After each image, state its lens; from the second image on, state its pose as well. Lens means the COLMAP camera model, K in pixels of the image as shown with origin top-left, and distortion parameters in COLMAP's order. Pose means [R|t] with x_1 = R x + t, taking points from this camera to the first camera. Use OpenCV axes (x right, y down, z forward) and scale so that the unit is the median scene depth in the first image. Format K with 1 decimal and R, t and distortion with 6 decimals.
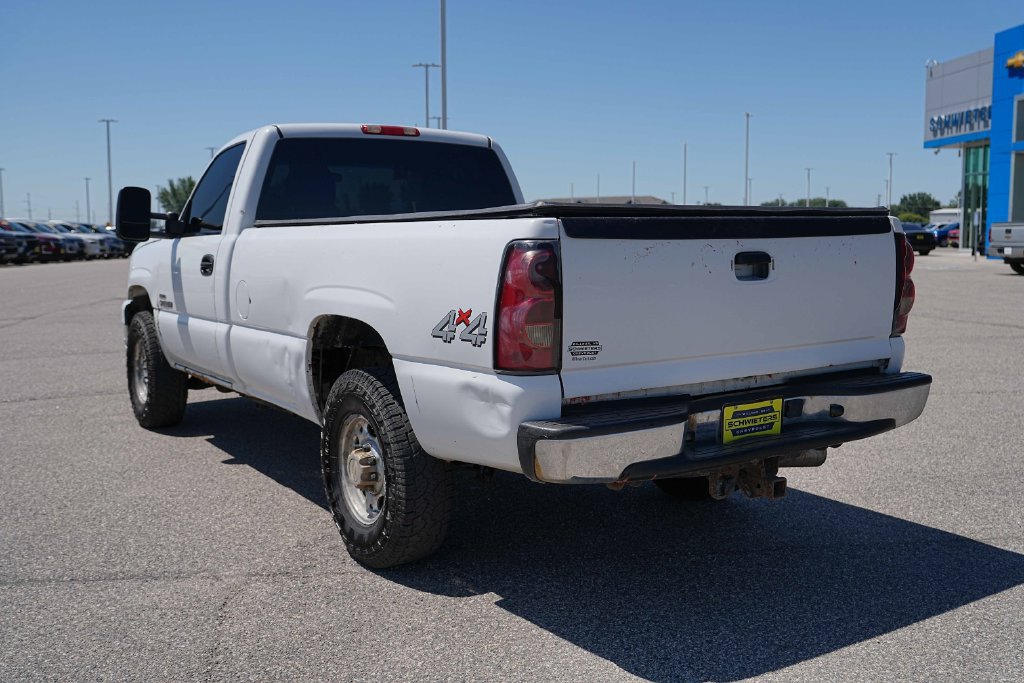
lens RADIAL K [[993.9, 0, 515.8], [0, 993.9, 341.5], [0, 0, 1]] dist [0.004012, 0.005754]
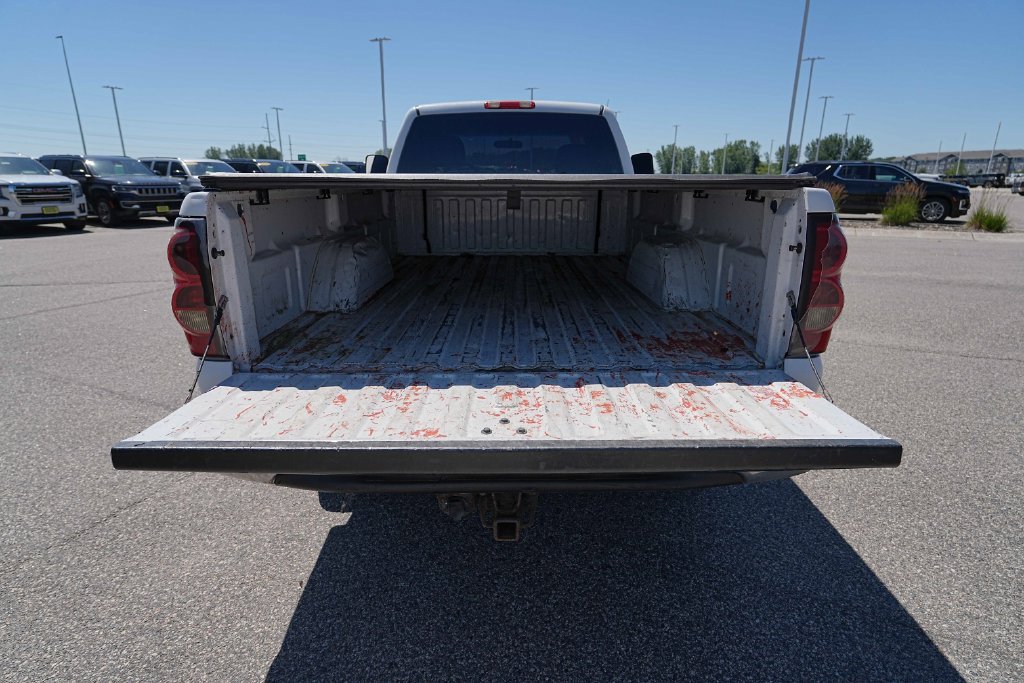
lens RADIAL K [[550.2, 0, 510.2], [0, 550.2, 336.6], [0, 0, 1]] dist [-0.002101, 0.000963]
pose [[0.832532, 0.159497, -0.530520, 0.394967], [-0.065183, 0.979208, 0.192101, -0.079598], [0.550129, -0.125349, 0.825619, 0.526384]]
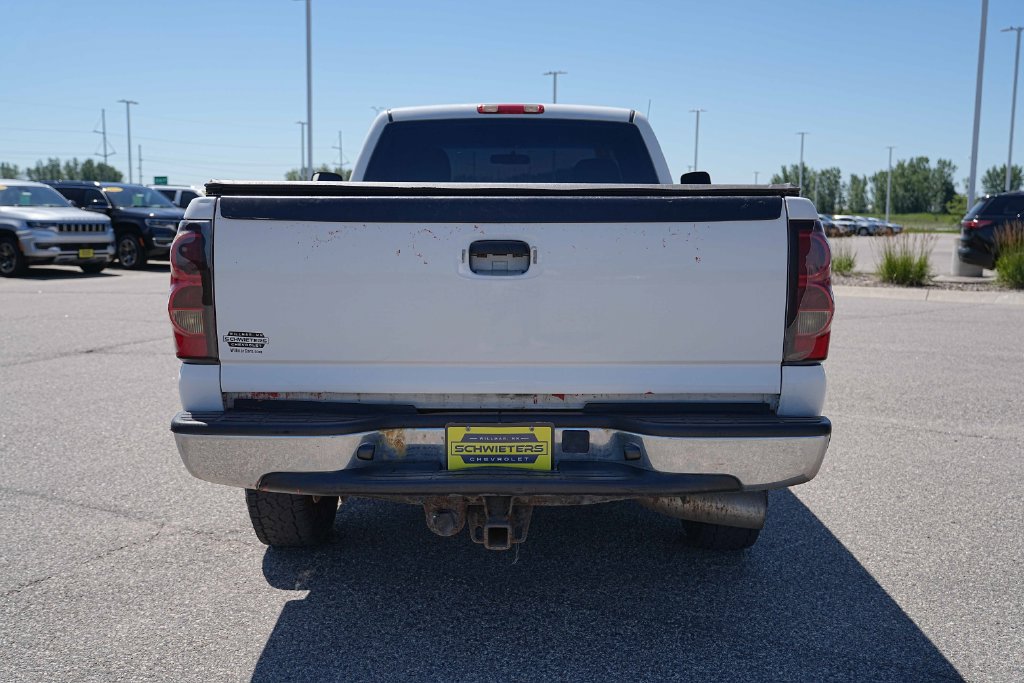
lens RADIAL K [[994.5, 0, 508.8], [0, 994.5, 340.0], [0, 0, 1]] dist [0.008807, 0.004173]
pose [[0.827419, 0.079452, -0.555936, 0.575789], [-0.072322, 0.996773, 0.034816, -0.031252], [0.556908, 0.011399, 0.830496, 0.275535]]
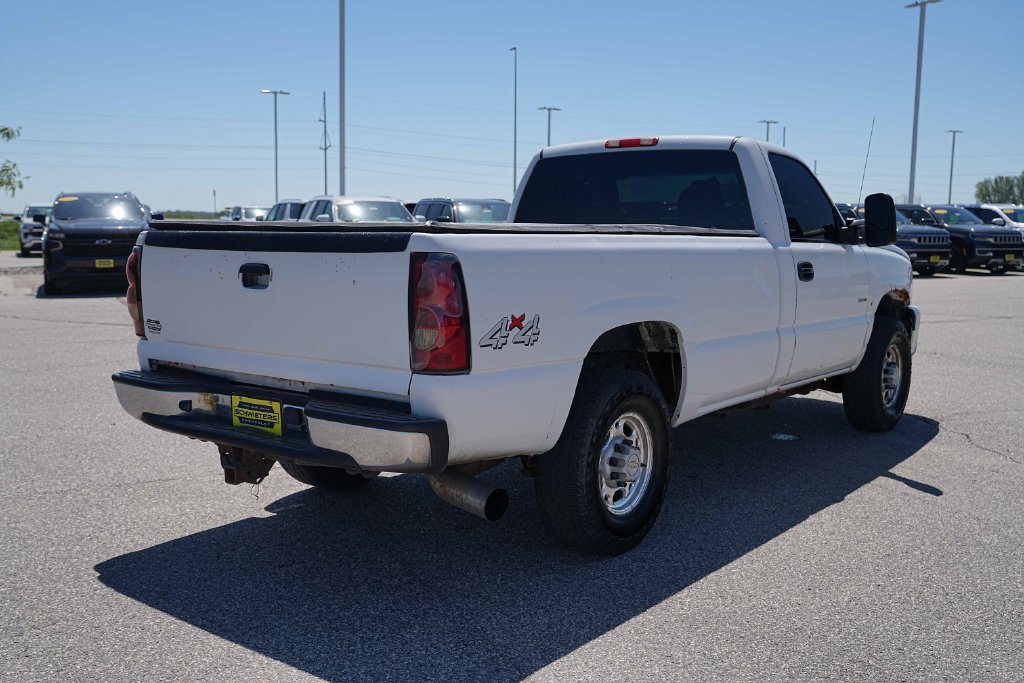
lens RADIAL K [[993.9, 0, 515.8], [0, 993.9, 341.5], [0, 0, 1]] dist [0.004012, 0.005754]
pose [[0.323044, 0.117525, -0.939058, 1.145047], [-0.113162, 0.989937, 0.084964, -0.108128], [0.939594, 0.078819, 0.333092, 0.749000]]
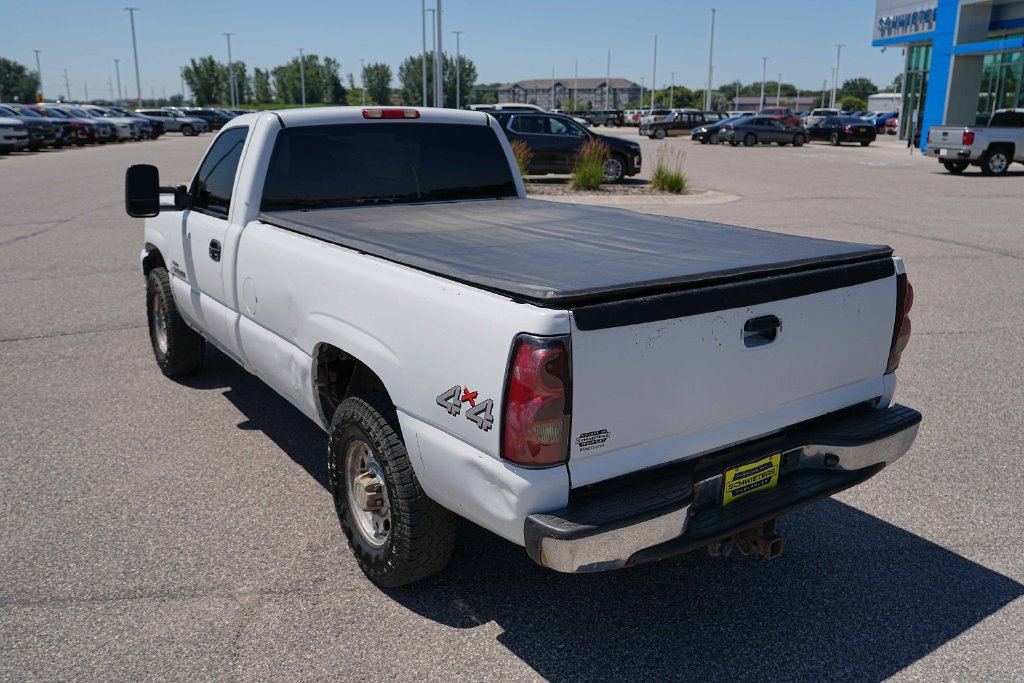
lens RADIAL K [[854.9, 0, 512.0], [0, 854.9, 341.5], [0, 0, 1]] dist [0.004375, 0.007398]
pose [[0.999875, 0.008506, 0.013359, -0.016789], [-0.010457, 0.988080, 0.153584, -0.159409], [-0.011893, -0.153704, 0.988045, 0.133890]]
